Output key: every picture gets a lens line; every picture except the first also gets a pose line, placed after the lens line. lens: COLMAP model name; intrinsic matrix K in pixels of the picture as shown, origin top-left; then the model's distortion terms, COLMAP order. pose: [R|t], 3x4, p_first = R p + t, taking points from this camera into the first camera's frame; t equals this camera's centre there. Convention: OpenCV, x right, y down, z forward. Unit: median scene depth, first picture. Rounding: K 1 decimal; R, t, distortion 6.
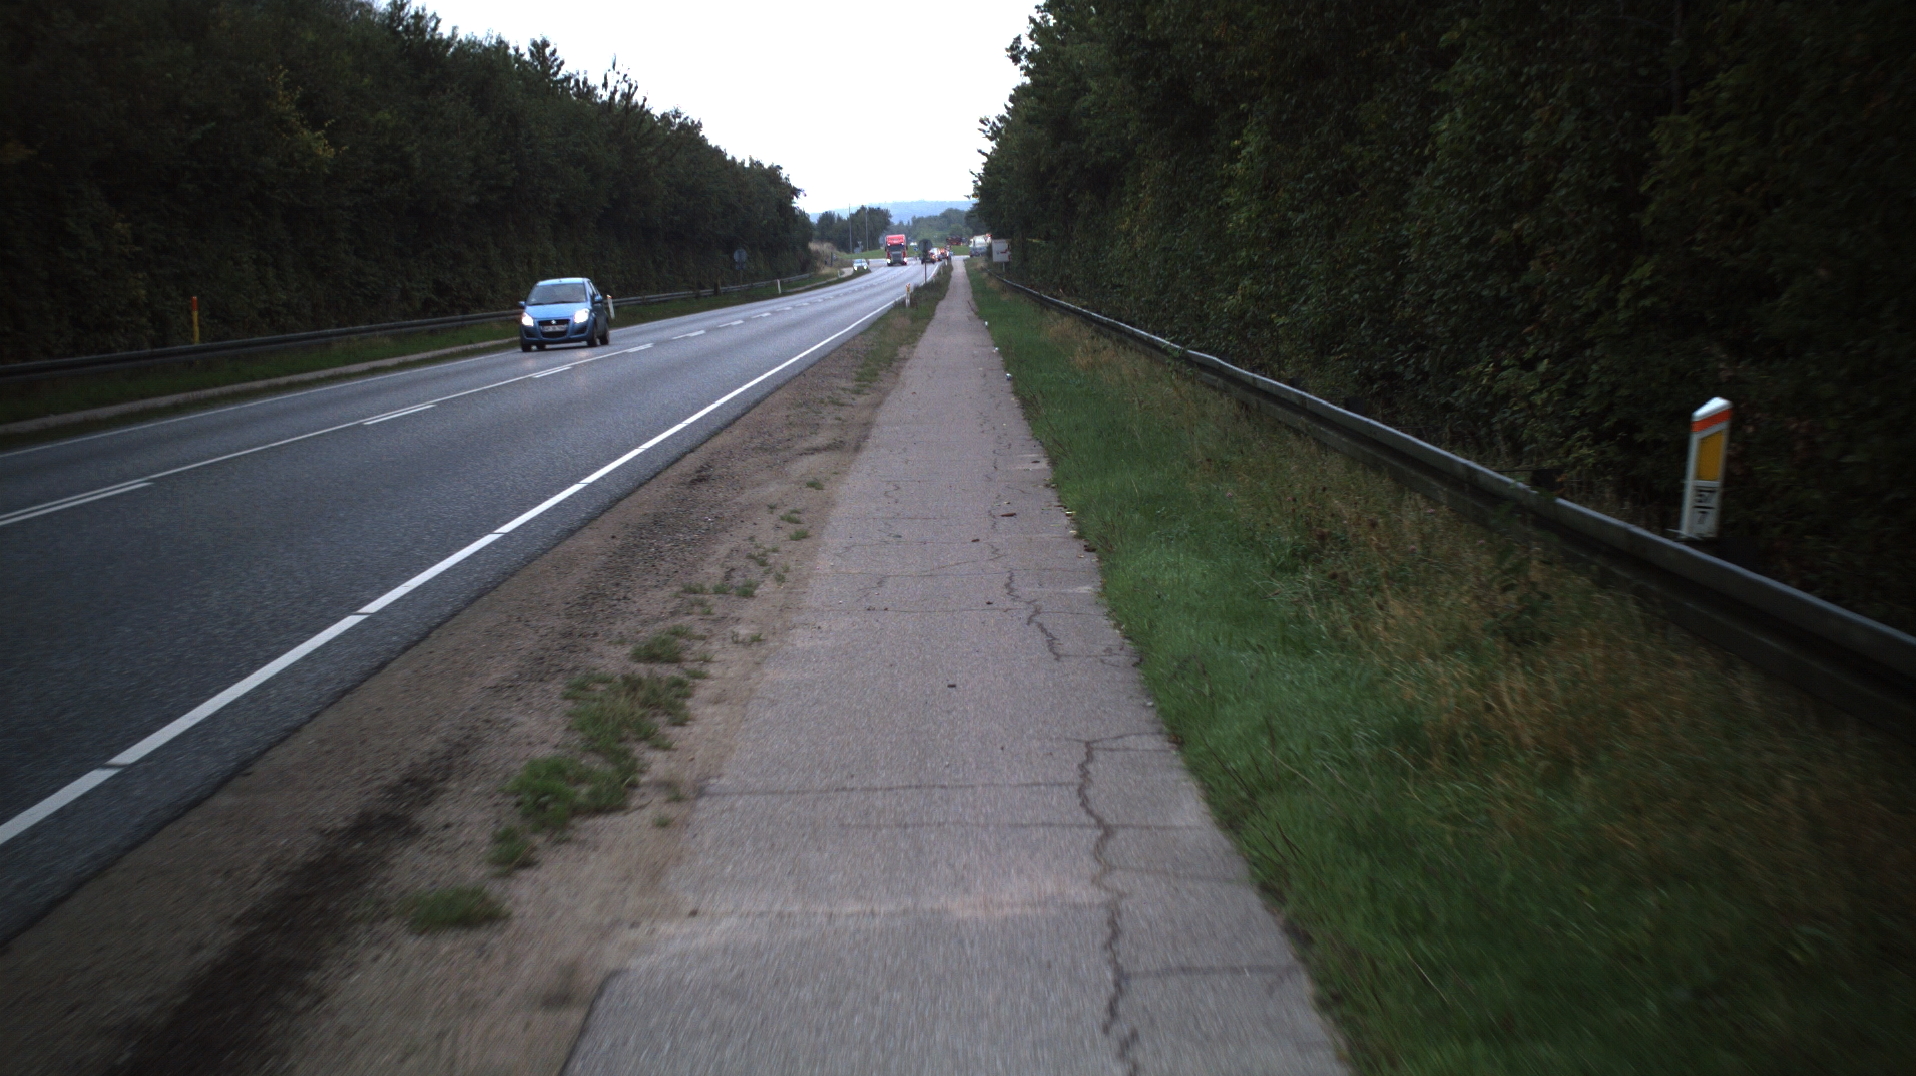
lens RADIAL K [[1720.6, 0, 958.0], [0, 1720.6, 538.0], [0, 0, 1]] dist [-0.064381, 0.008503]
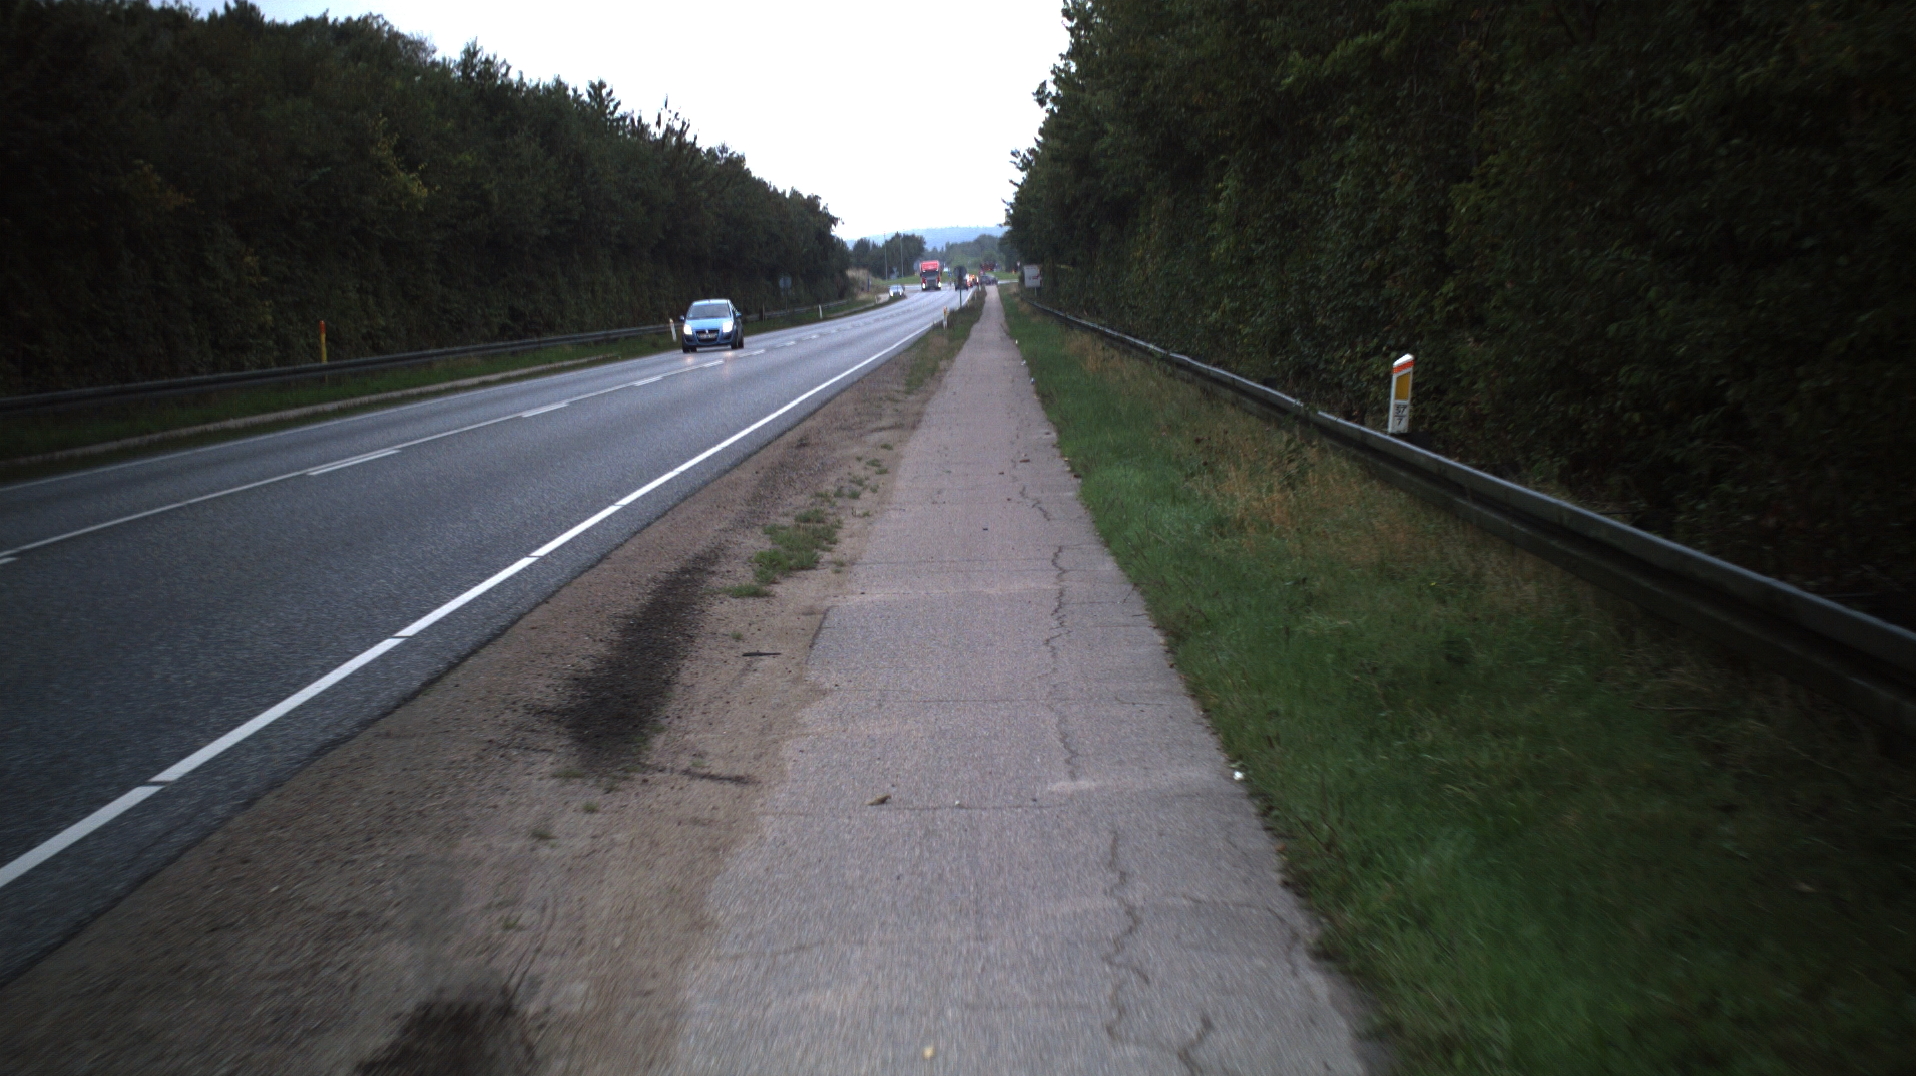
lens RADIAL K [[1725.6, 0, 997.8], [0, 1725.6, 547.3], [0, 0, 1]] dist [-0.055965, -0.007446]
pose [[0.999968, -0.007687, 0.002365, 0.000917], [0.007710, 0.999924, -0.009636, 0.023237], [-0.002291, 0.009653, 0.999951, -0.140979]]
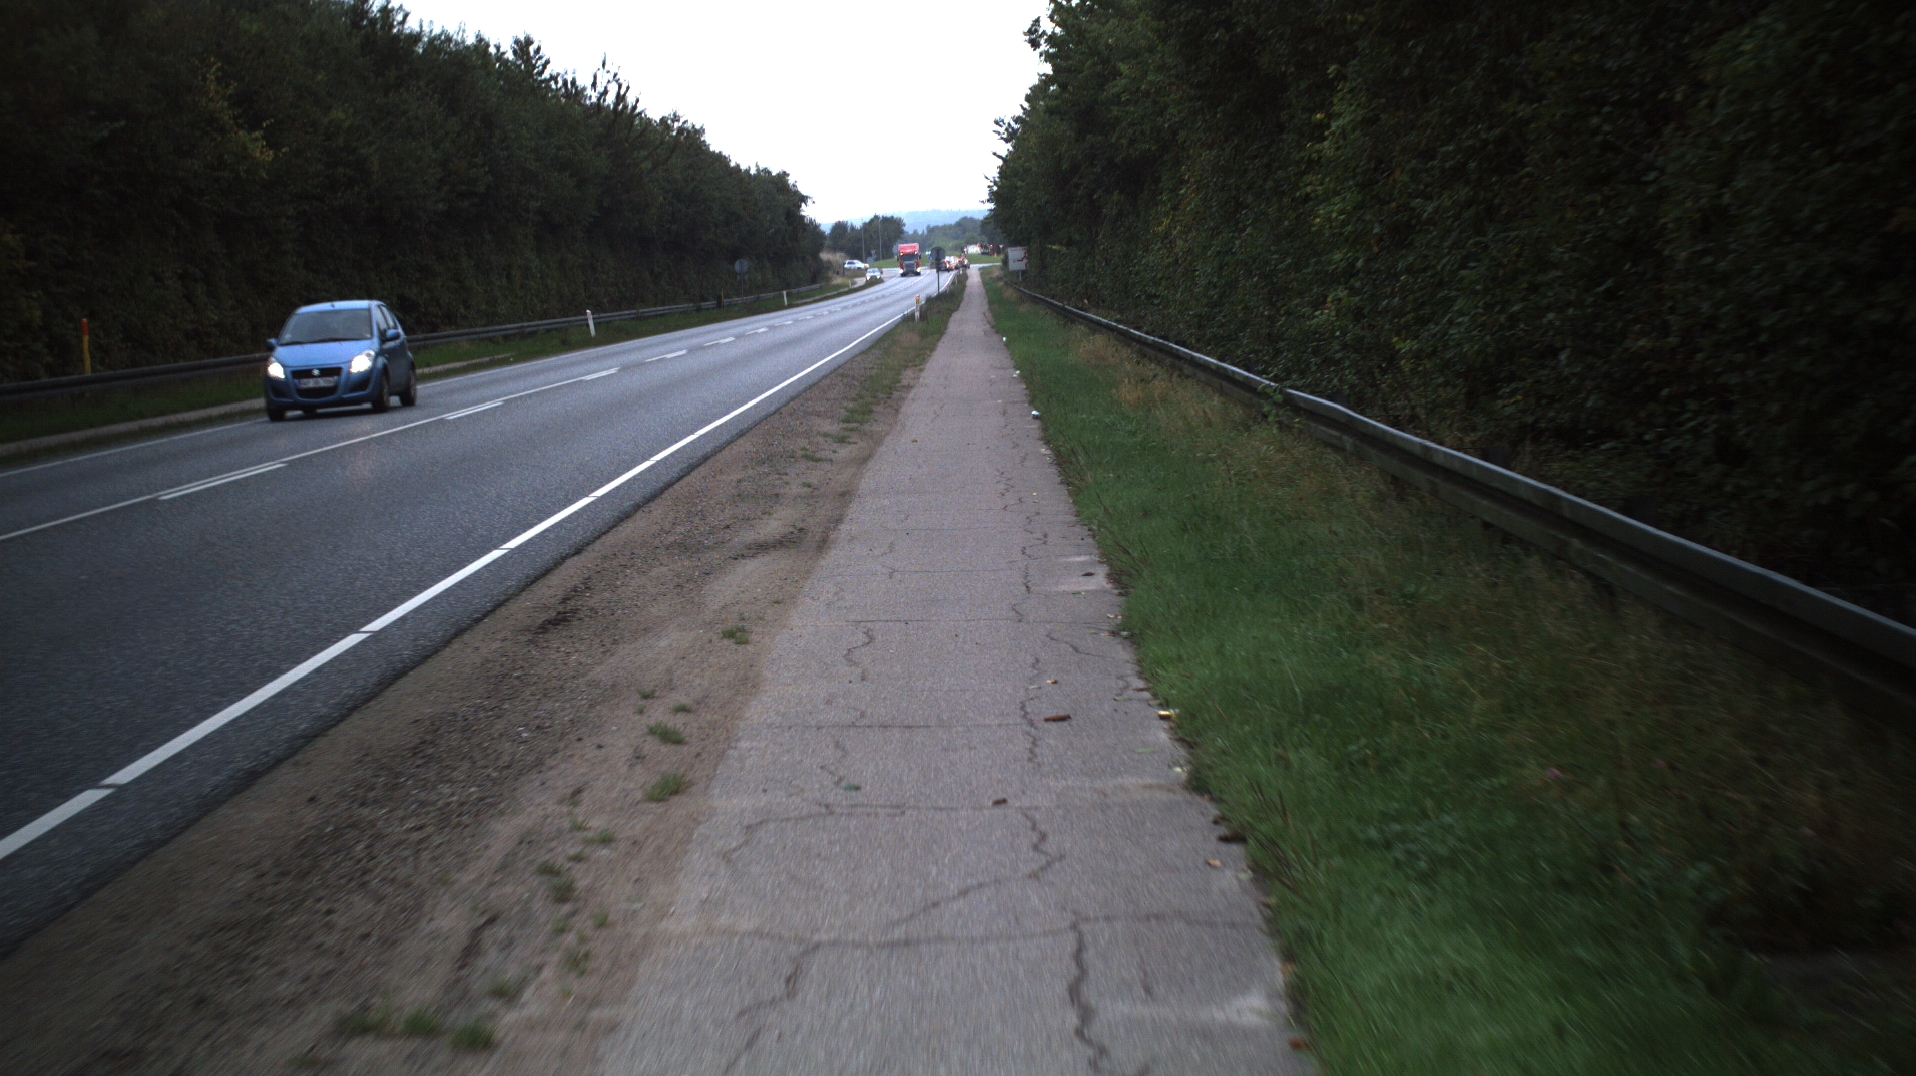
lens RADIAL K [[1720.6, 0, 958.0], [0, 1720.6, 538.0], [0, 0, 1]] dist [-0.064381, 0.008503]
pose [[0.999924, -0.007100, -0.010031, 0.000938], [0.007049, 0.999962, -0.005126, -0.022231], [0.010067, 0.005055, 0.999937, 0.139518]]
